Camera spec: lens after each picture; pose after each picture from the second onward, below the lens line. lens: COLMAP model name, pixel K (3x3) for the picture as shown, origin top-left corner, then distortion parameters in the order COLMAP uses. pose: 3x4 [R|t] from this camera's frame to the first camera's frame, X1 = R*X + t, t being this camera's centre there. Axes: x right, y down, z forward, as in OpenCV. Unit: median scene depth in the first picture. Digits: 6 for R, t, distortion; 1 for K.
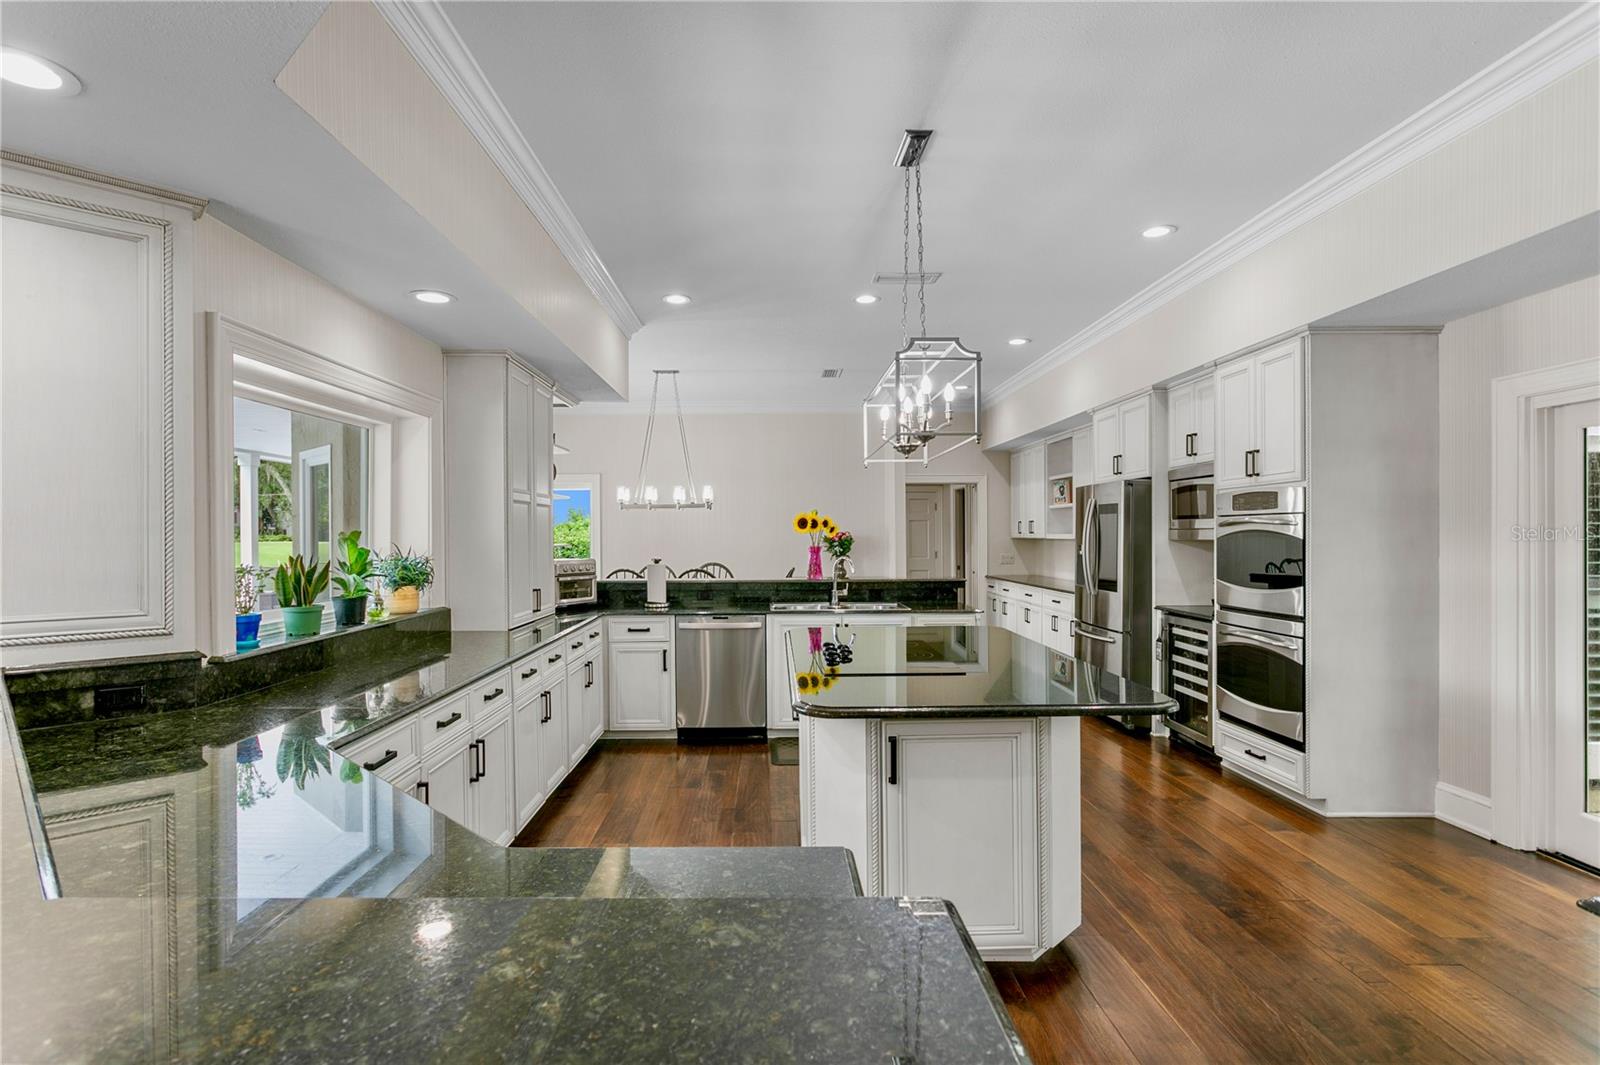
lens RADIAL K [[802.4, 0, 794.3], [0, 802.4, 536.5], [0, 0, 1]] dist [-0.022414, 0.003318]
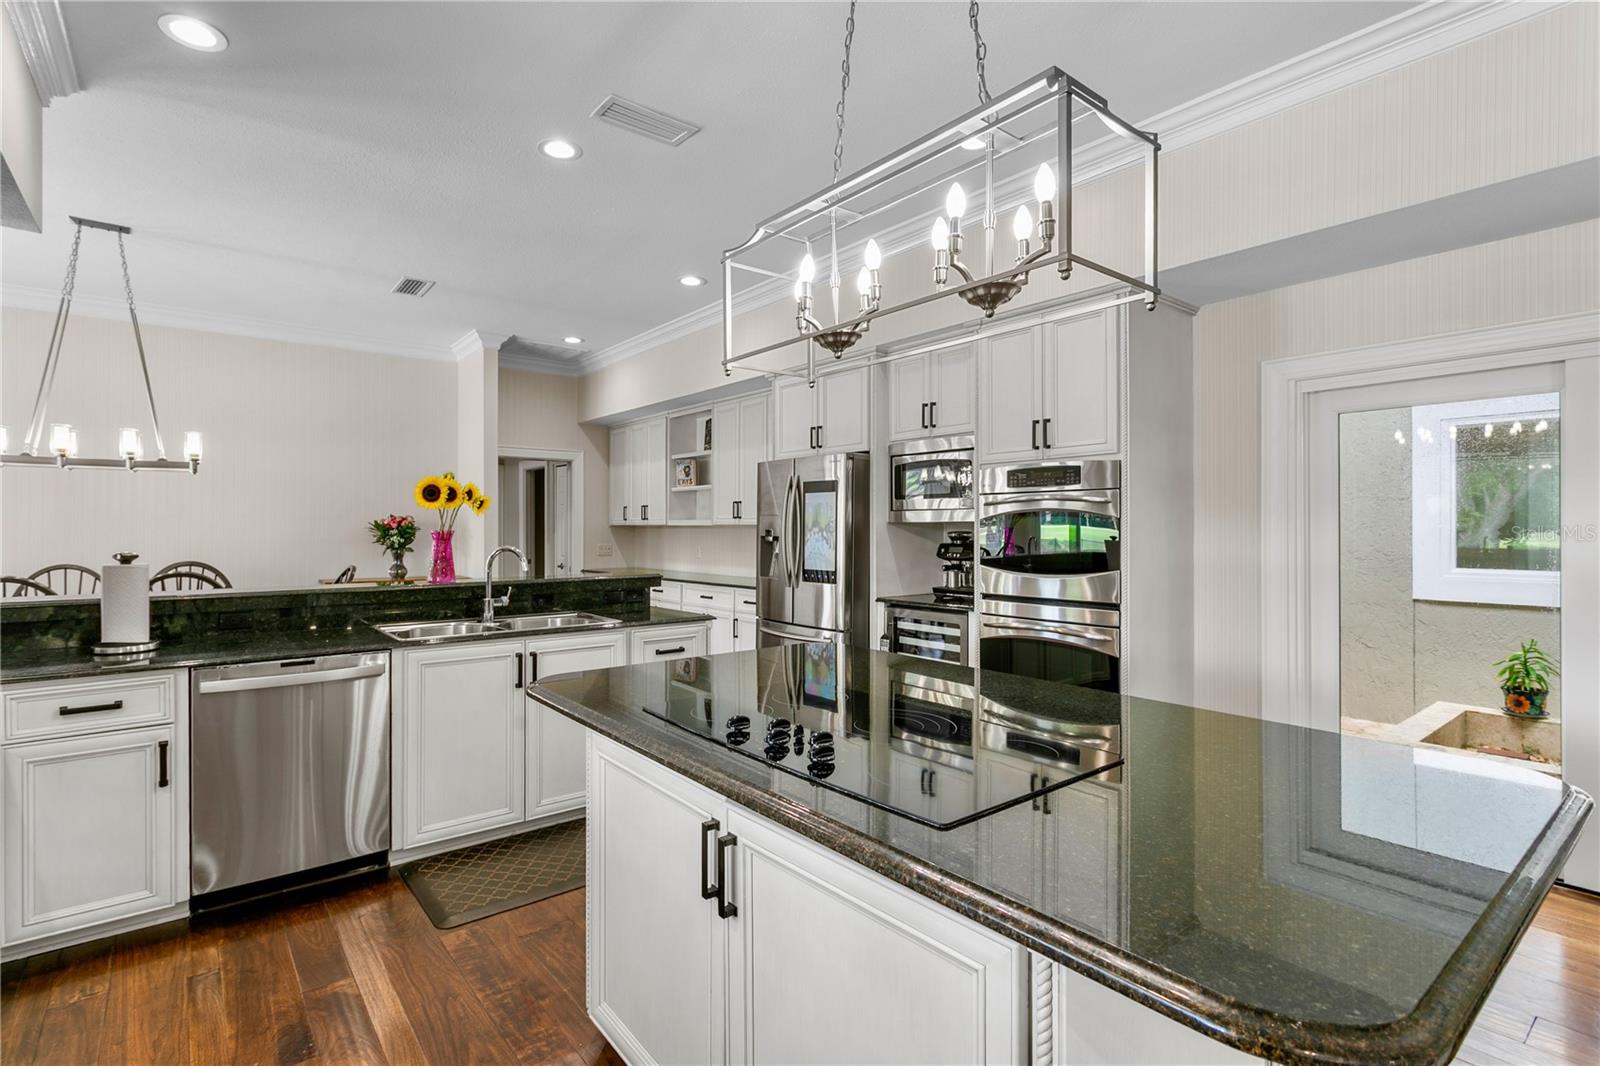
lens RADIAL K [[772.0, 0, 796.3], [0, 772.0, 521.5], [0, 0, 1]] dist [-0.001636, 0.000937]
pose [[0.799576, 0.007623, 0.600517, -0.126619], [-0.000391, 0.999926, -0.012172, 0.013283], [-0.600565, 0.009498, 0.799519, 0.370535]]
